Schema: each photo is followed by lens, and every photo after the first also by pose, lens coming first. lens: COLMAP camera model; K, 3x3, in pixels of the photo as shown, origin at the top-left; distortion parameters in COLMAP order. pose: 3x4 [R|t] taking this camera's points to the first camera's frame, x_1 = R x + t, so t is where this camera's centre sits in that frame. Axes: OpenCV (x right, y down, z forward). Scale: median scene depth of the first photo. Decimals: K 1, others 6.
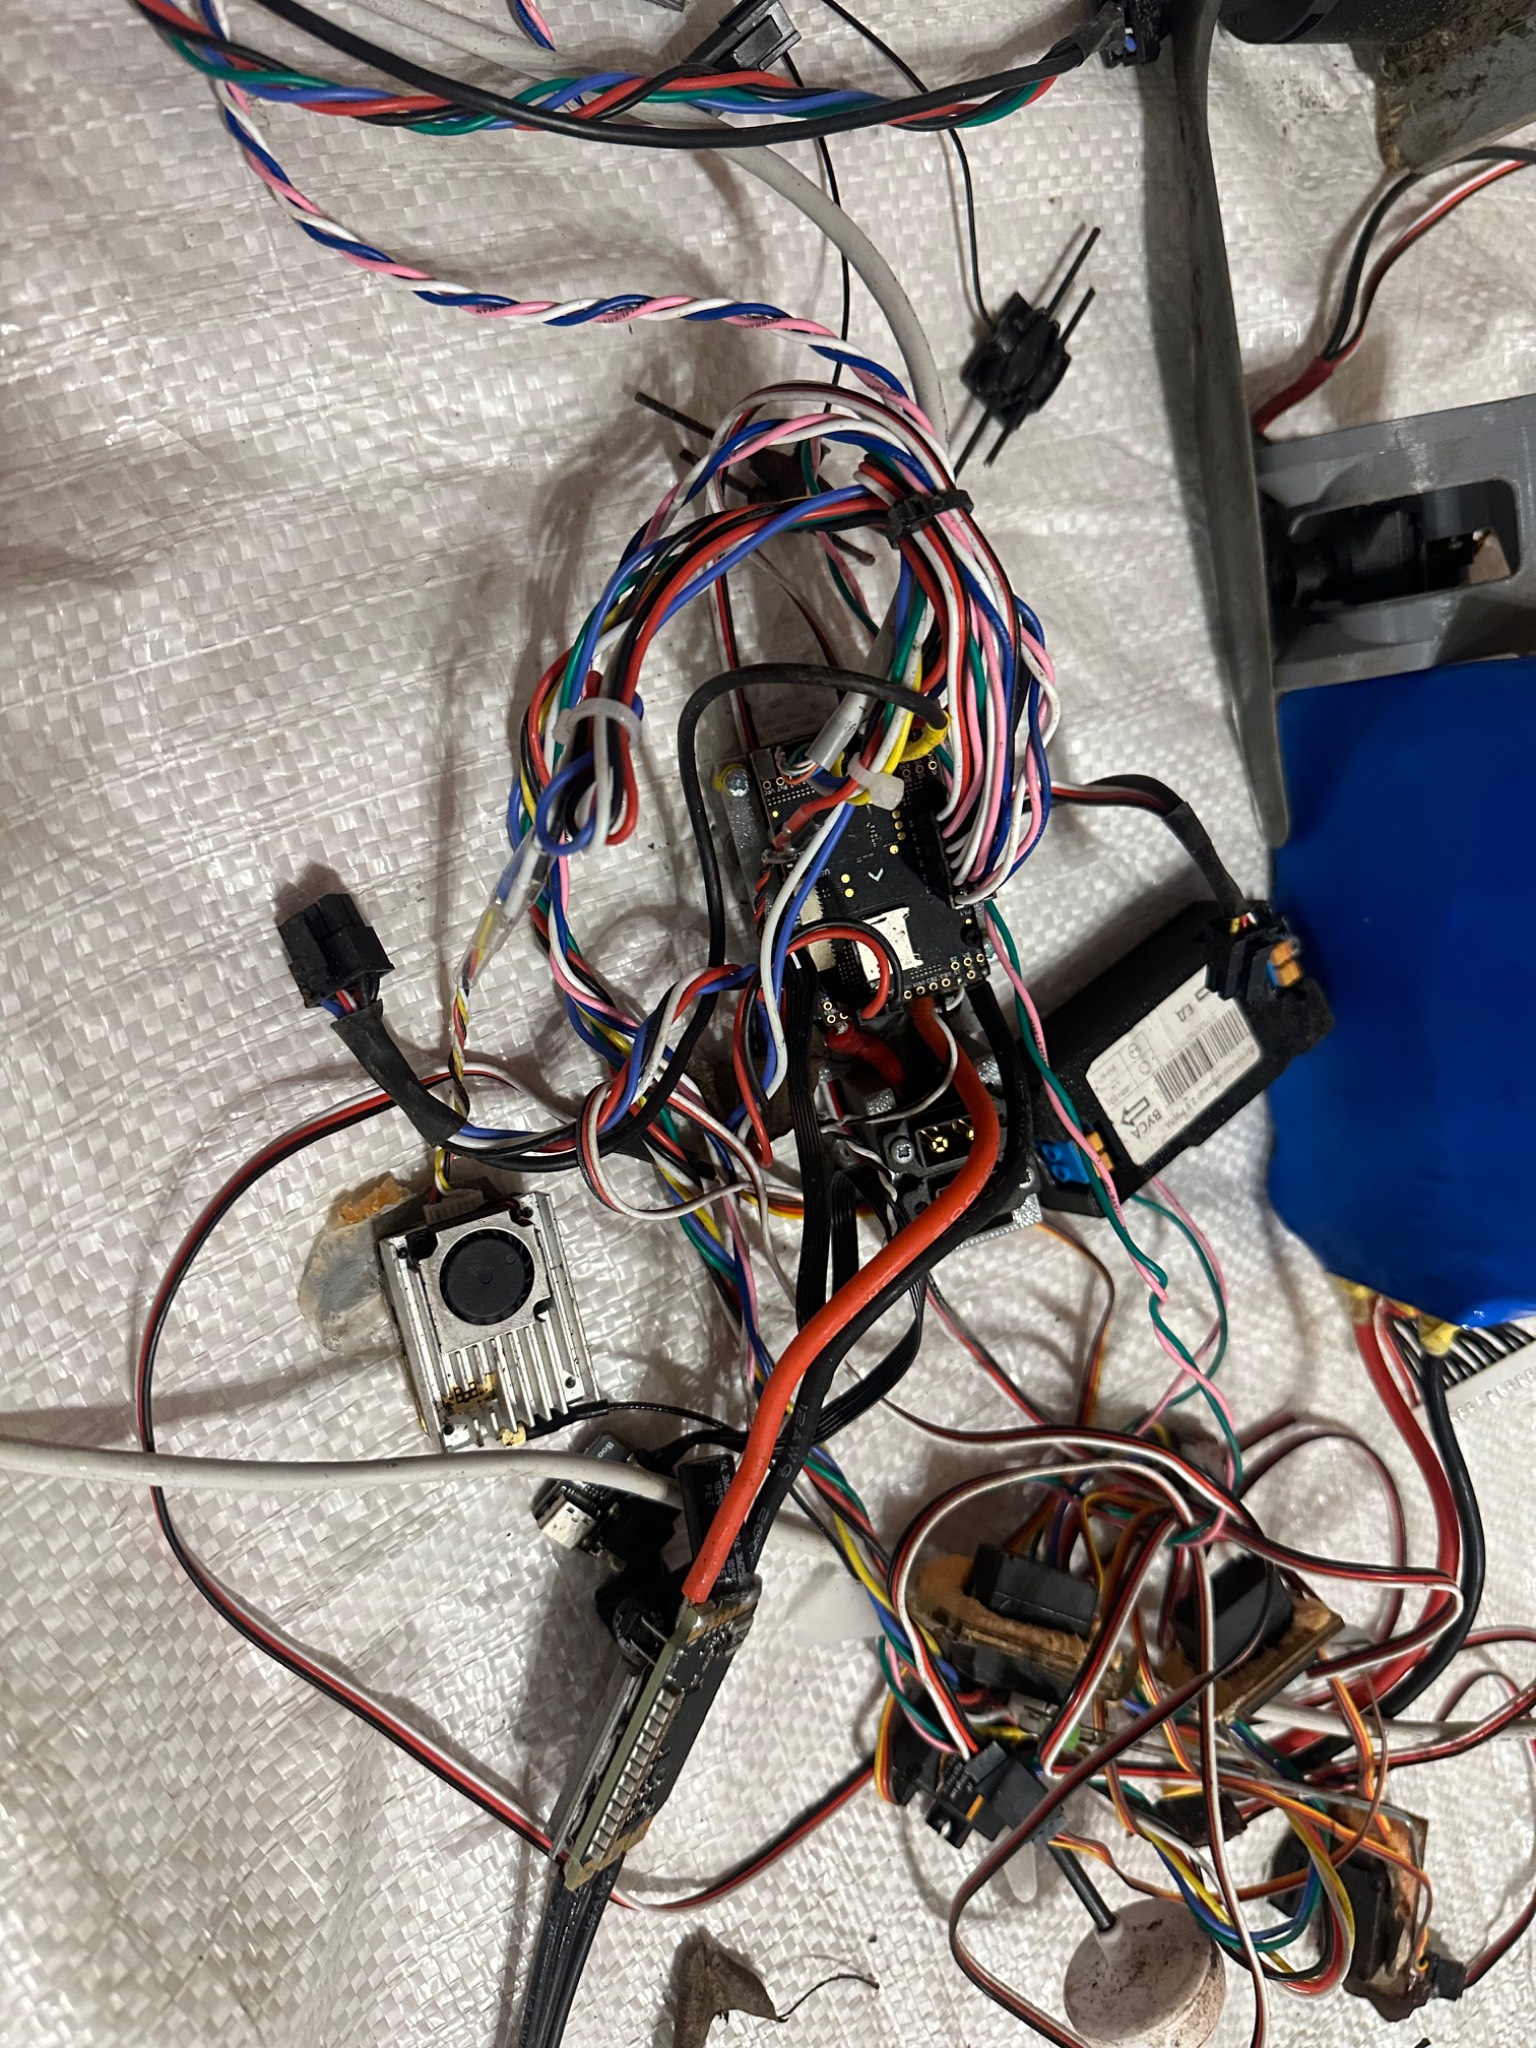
lens RADIAL K [[1589.7, 0, 787.5], [0, 1589.7, 1056.3], [0, 0, 1]] dist [-0.044999, -0.010001]
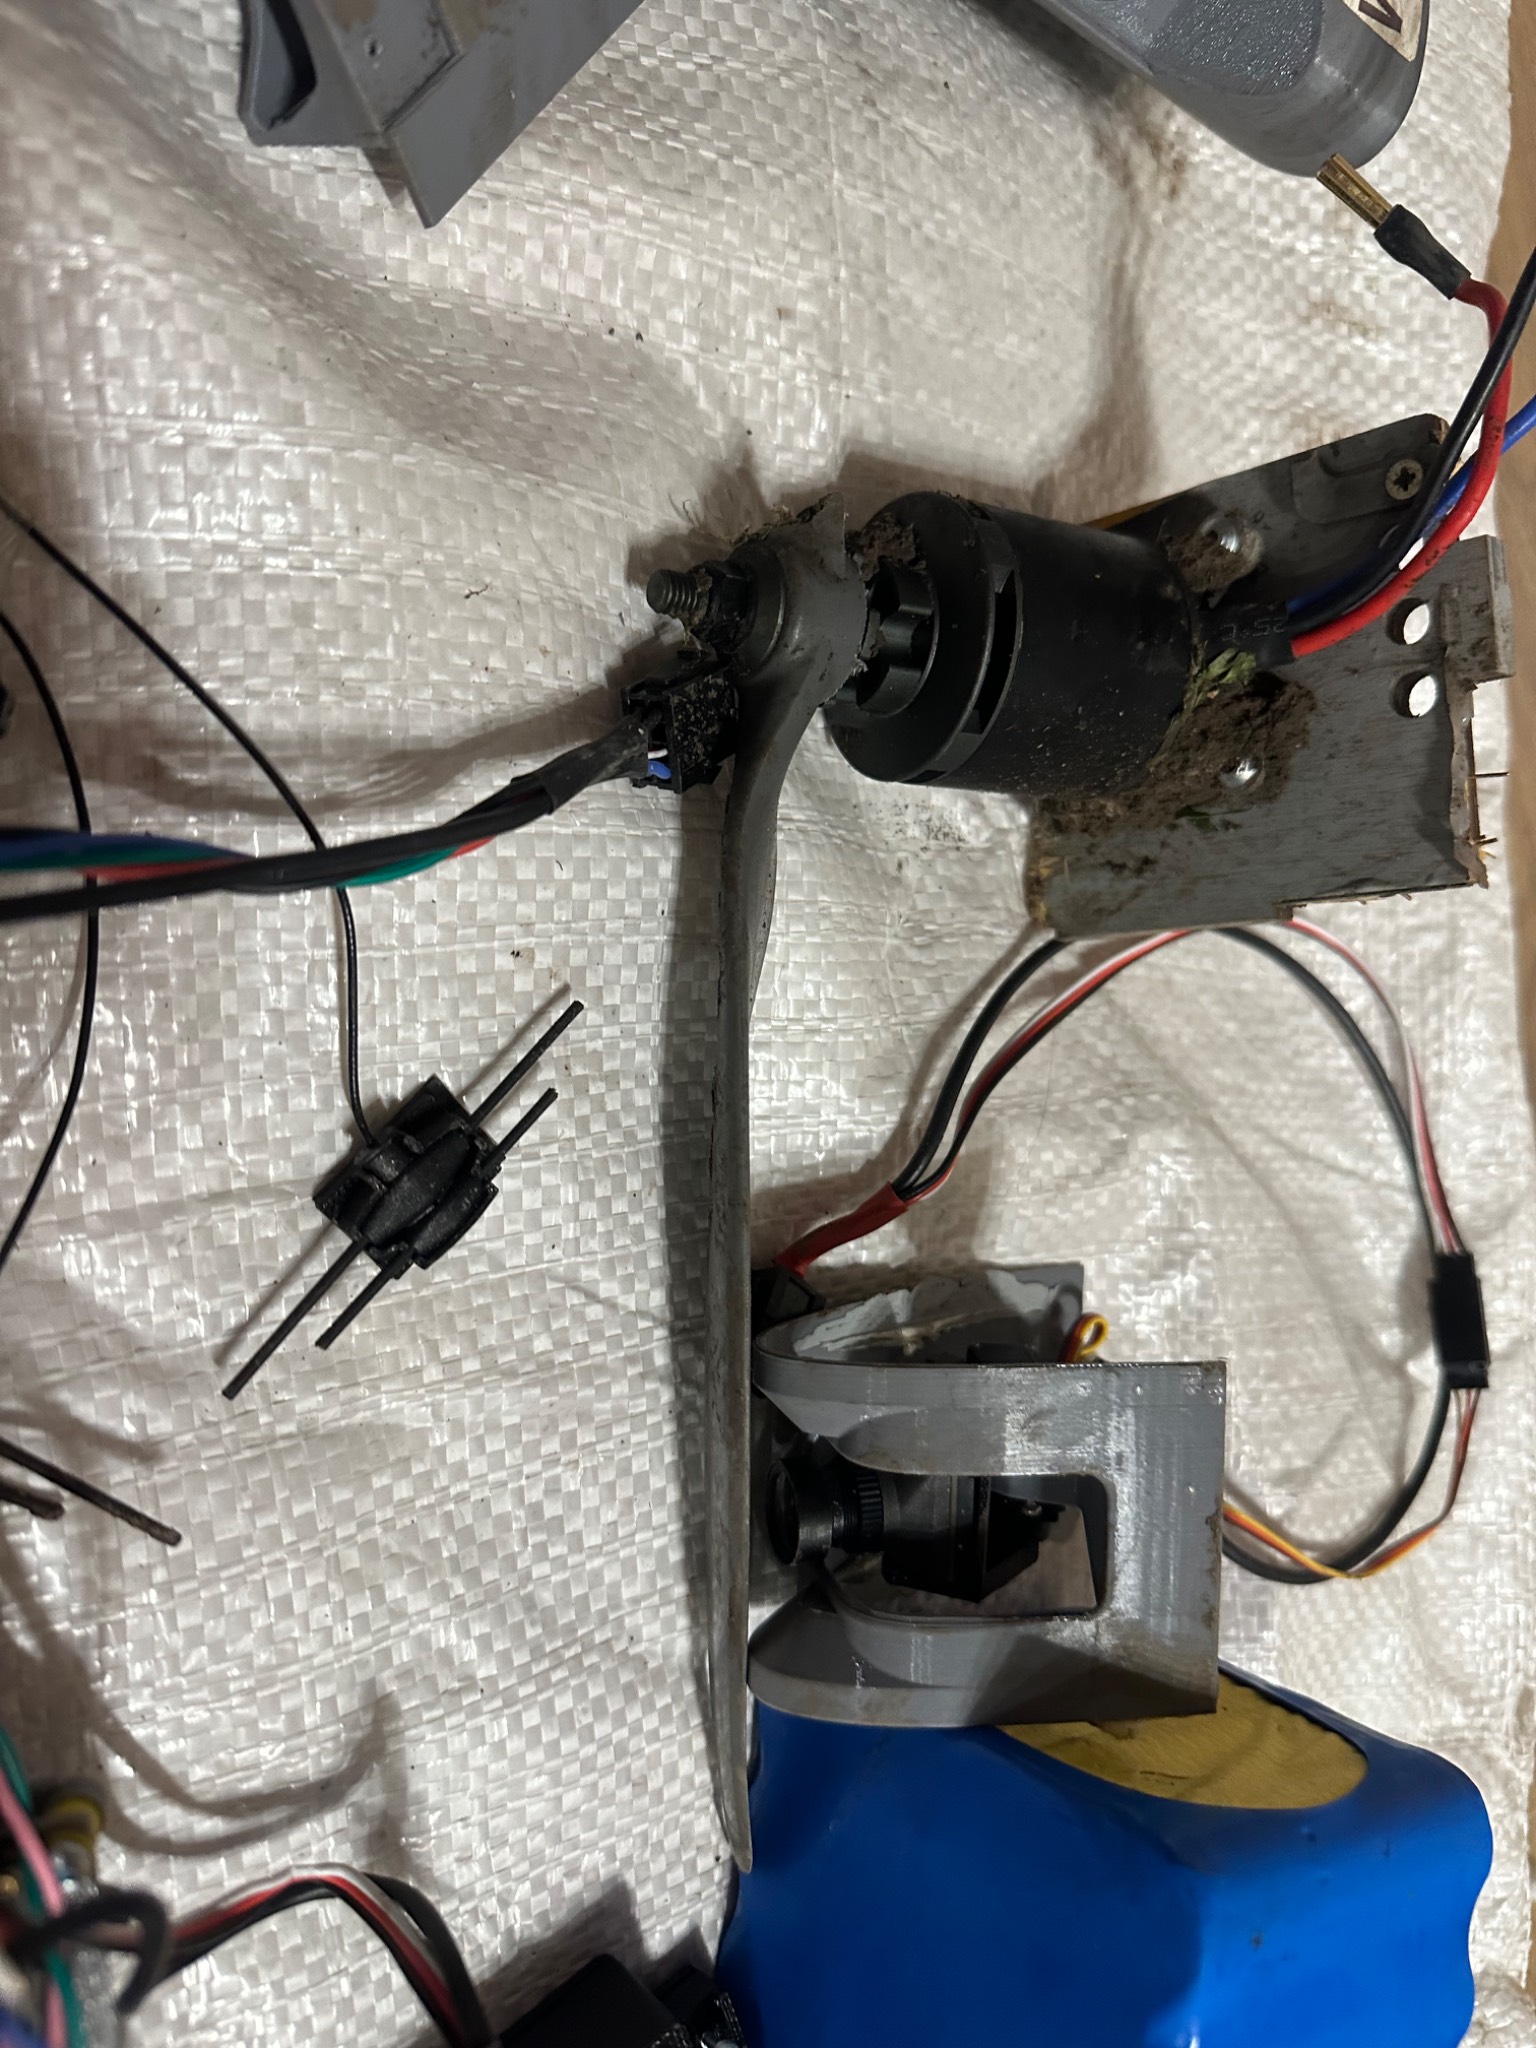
lens RADIAL K [[1568.1, 0, 831.0], [0, 1568.1, 997.8], [0, 0, 1]] dist [-0.019229, 0.012338]
pose [[0.965093, 0.193082, 0.176960, 0.168546], [-0.144875, 0.956435, -0.253463, -0.343999], [-0.218190, 0.218978, 0.951022, 0.301120]]
